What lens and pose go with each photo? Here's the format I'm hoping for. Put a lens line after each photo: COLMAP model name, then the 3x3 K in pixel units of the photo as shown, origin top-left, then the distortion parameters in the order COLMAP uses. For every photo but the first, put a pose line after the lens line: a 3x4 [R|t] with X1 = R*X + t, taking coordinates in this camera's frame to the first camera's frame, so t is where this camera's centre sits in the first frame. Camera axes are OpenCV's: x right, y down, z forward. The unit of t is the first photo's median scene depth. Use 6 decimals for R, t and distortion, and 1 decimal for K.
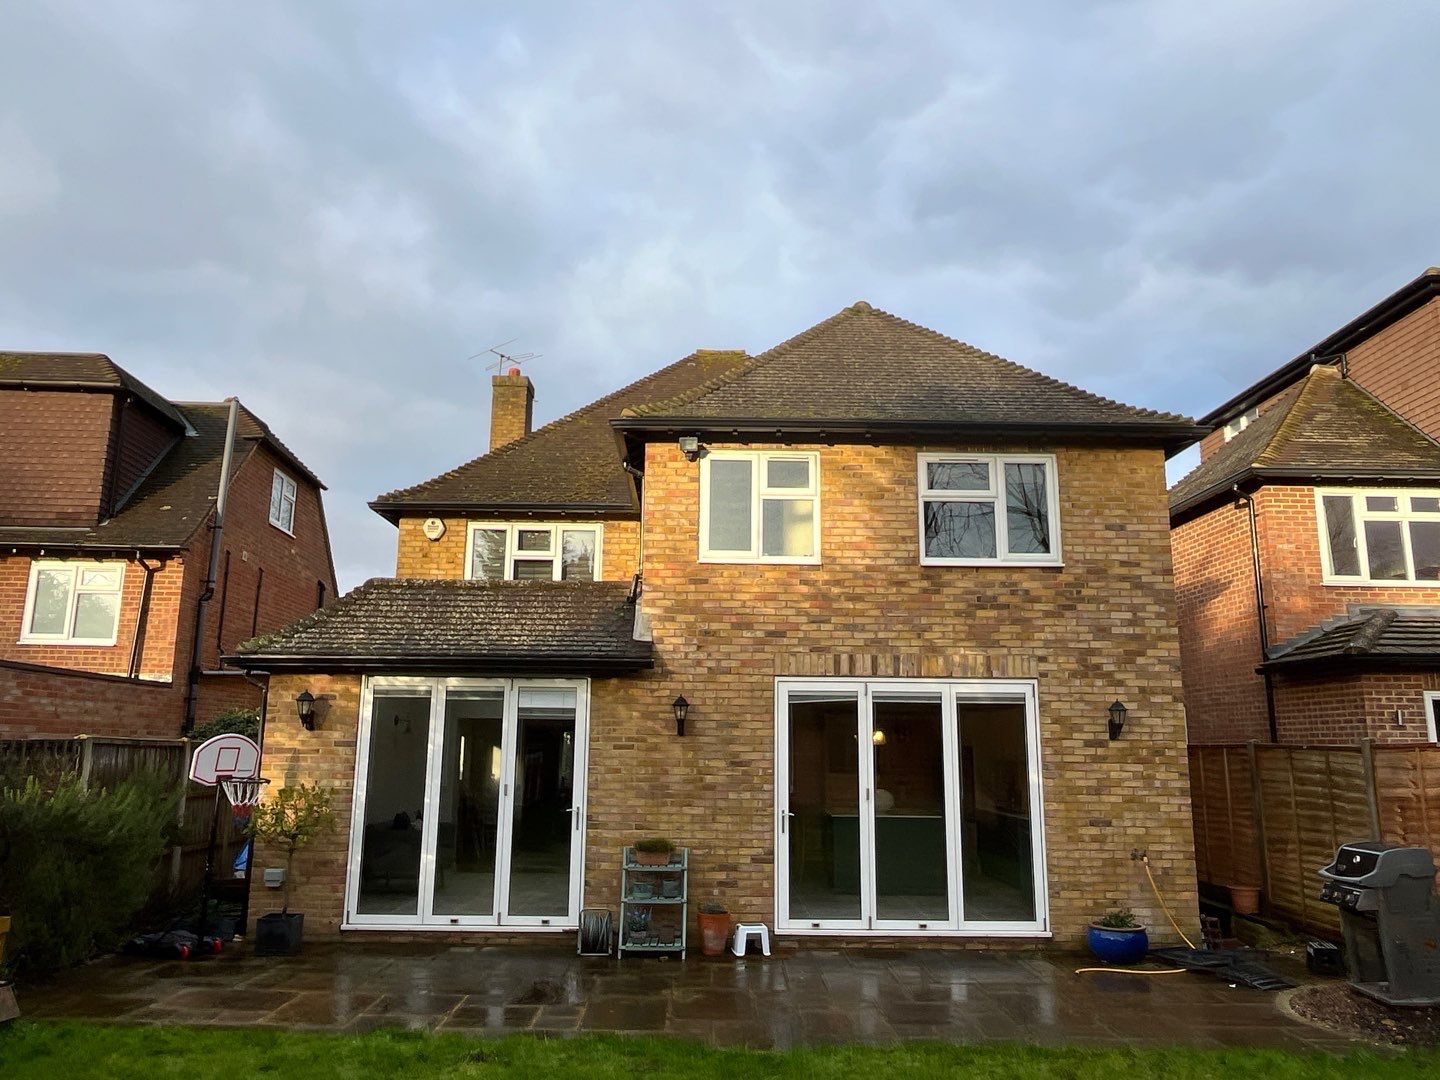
lens RADIAL K [[1048.4, 0, 716.8], [0, 1048.4, 522.3], [0, 0, 1]] dist [-0.000691, 0.004535]
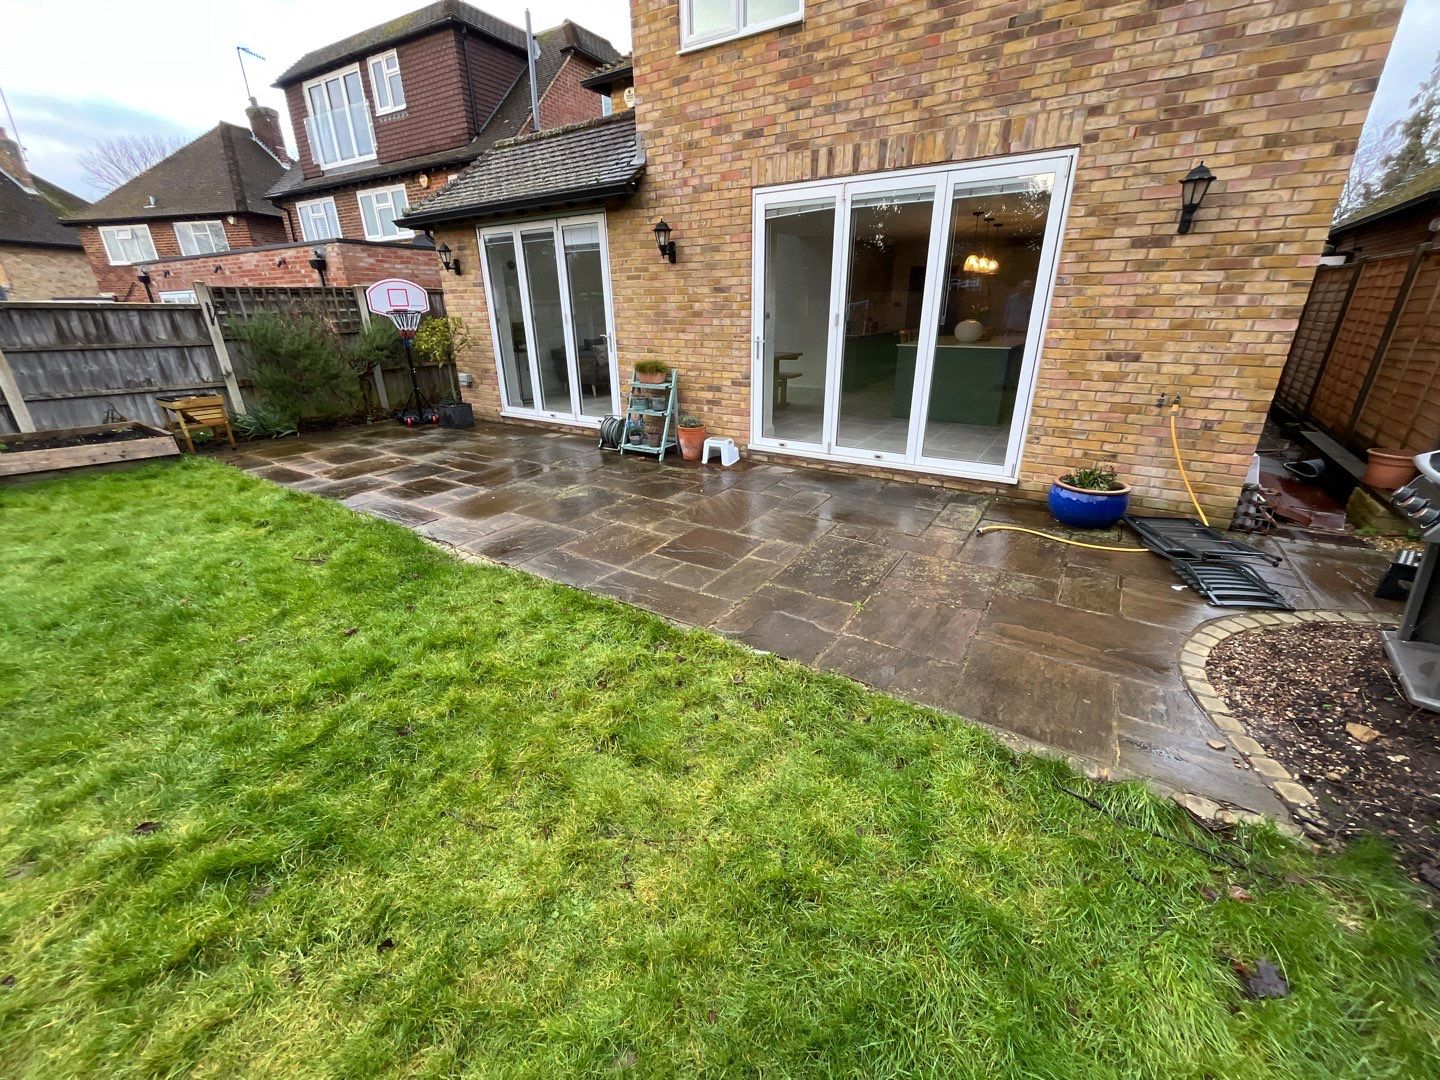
lens RADIAL K [[585.1, 0, 719.1], [0, 585.1, 542.6], [0, 0, 1]] dist [-0.004058, 0.000403]
pose [[0.834332, 0.189033, -0.517838, 0.356106], [0.129812, 0.845582, 0.517823, 0.140316], [0.535760, -0.499258, 0.680958, 0.476515]]
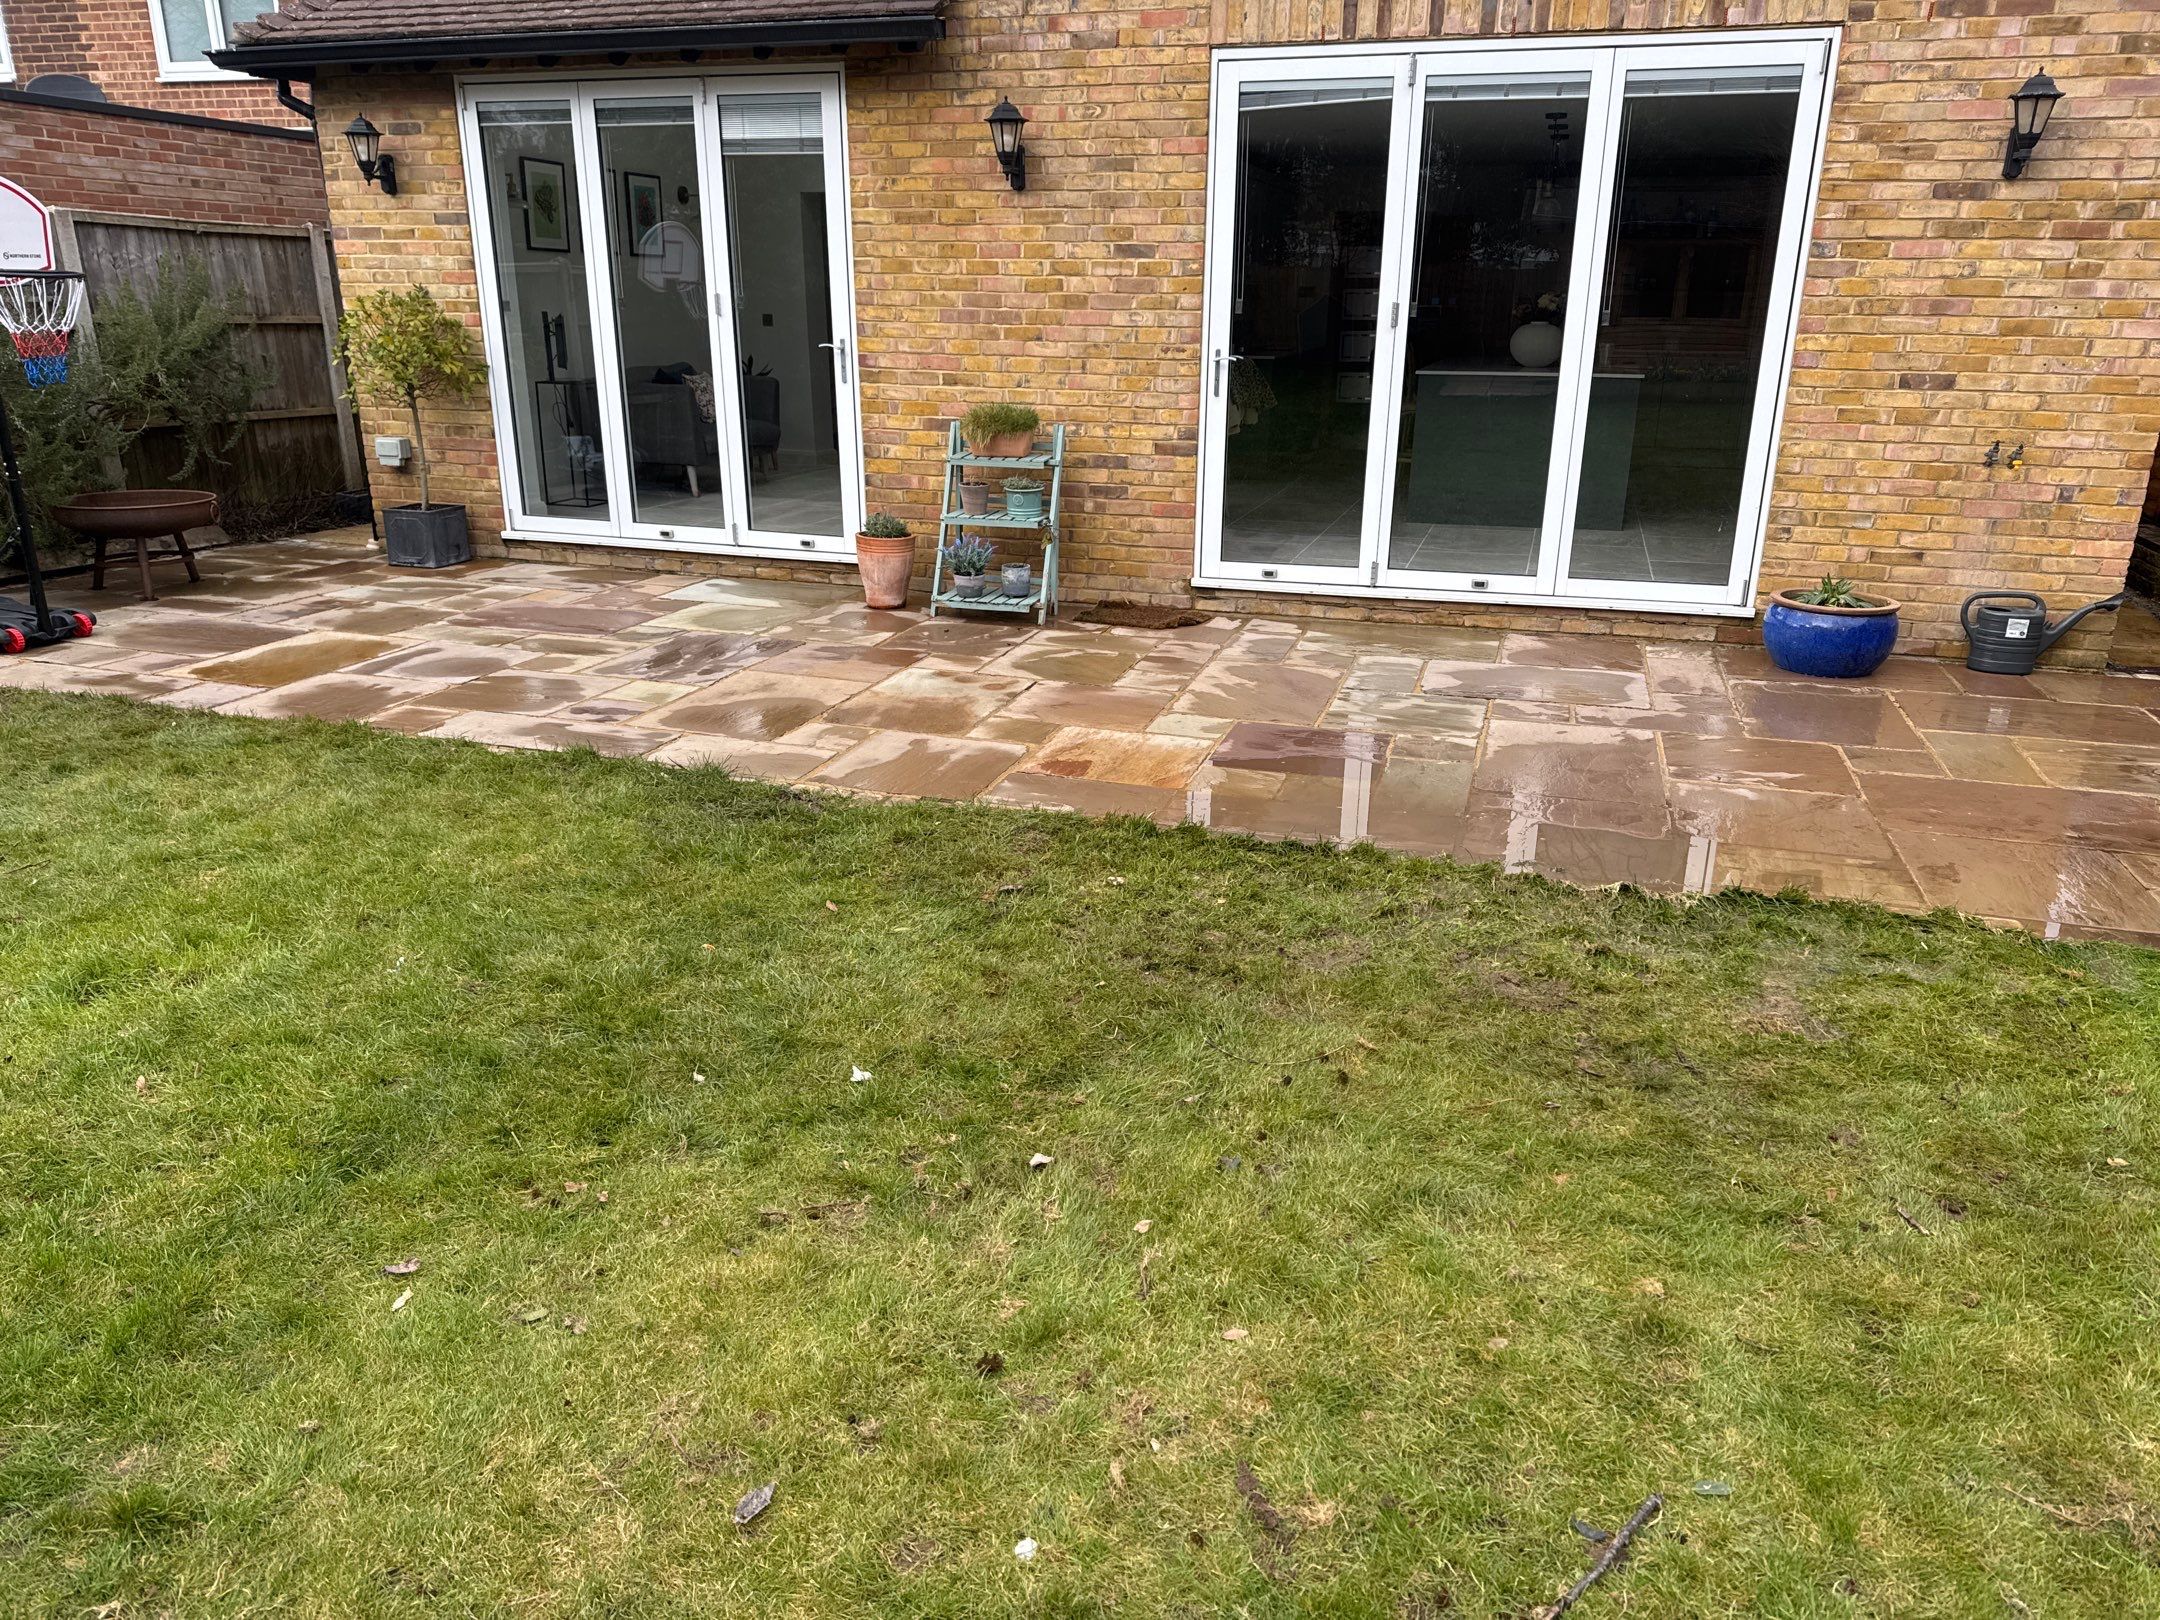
lens RADIAL K [[1544.9, 0, 1095.0], [0, 1544.9, 833.0], [0, 0, 1]] dist [0.032987, -0.038791]
pose [[0.952618, 0.097956, -0.287965, 0.233877], [0.063973, 0.861026, 0.504522, 0.096624], [0.297366, -0.499039, 0.813962, 0.266783]]
